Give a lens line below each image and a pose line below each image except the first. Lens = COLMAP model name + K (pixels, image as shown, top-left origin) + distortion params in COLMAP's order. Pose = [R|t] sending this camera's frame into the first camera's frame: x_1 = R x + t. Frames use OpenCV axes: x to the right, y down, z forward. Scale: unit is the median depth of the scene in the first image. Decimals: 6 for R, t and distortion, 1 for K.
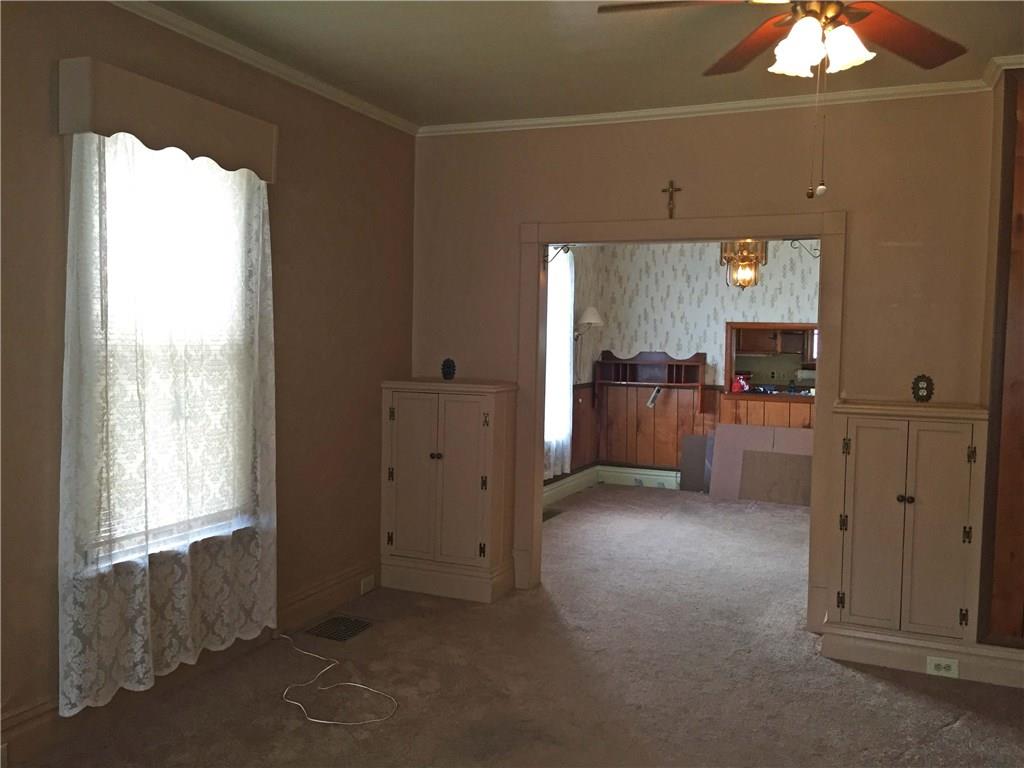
lens RADIAL K [[871.3, 0, 512.0], [0, 871.3, 384.0], [0, 0, 1]] dist [0.085530, -0.154227]
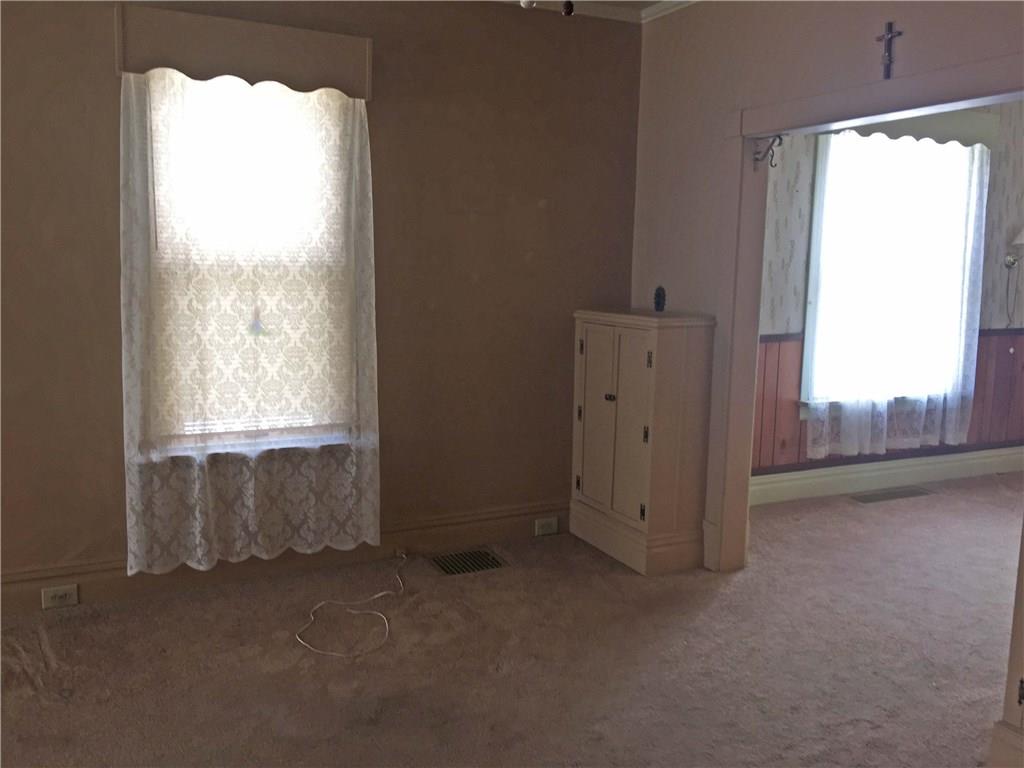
lens RADIAL K [[871.3, 0, 512.0], [0, 871.3, 384.0], [0, 0, 1]] dist [0.085530, -0.154227]
pose [[0.758889, 0.084670, -0.645693, 0.508452], [-0.036662, 0.995494, 0.087450, -0.004833], [0.650188, -0.042692, 0.758573, 0.347912]]
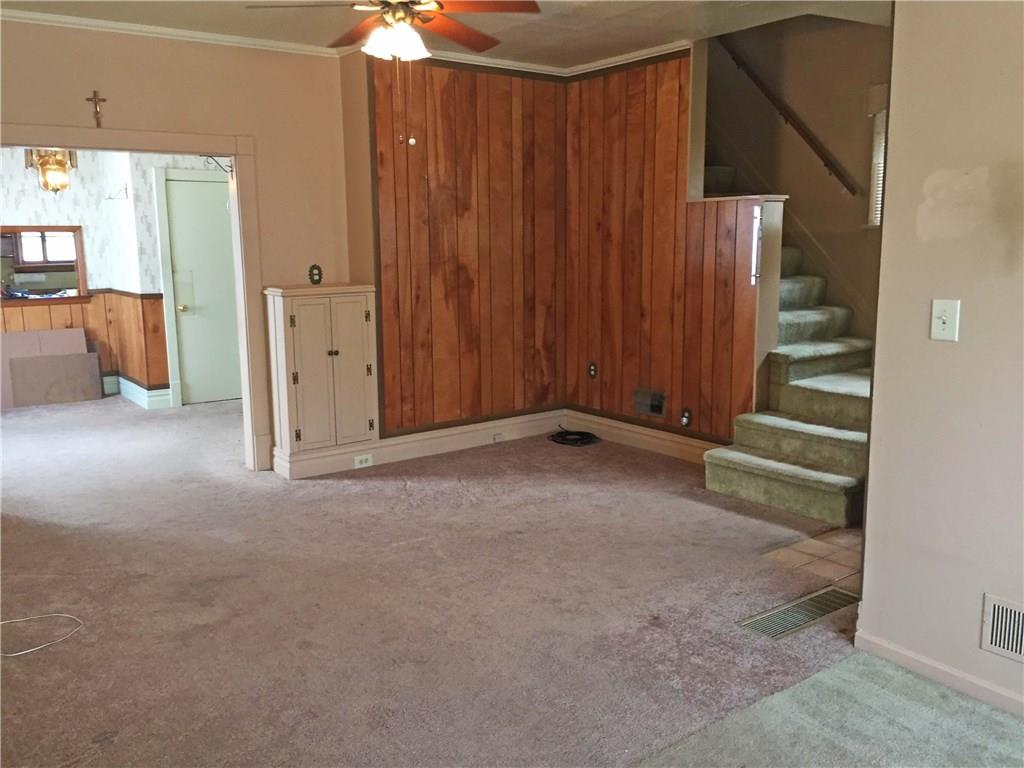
lens RADIAL K [[871.3, 0, 512.0], [0, 871.3, 384.0], [0, 0, 1]] dist [0.085530, -0.154227]
pose [[0.494354, -0.169013, 0.852671, -0.634301], [0.071156, 0.985492, 0.154086, -0.016781], [-0.866343, -0.015501, 0.499208, 0.049716]]
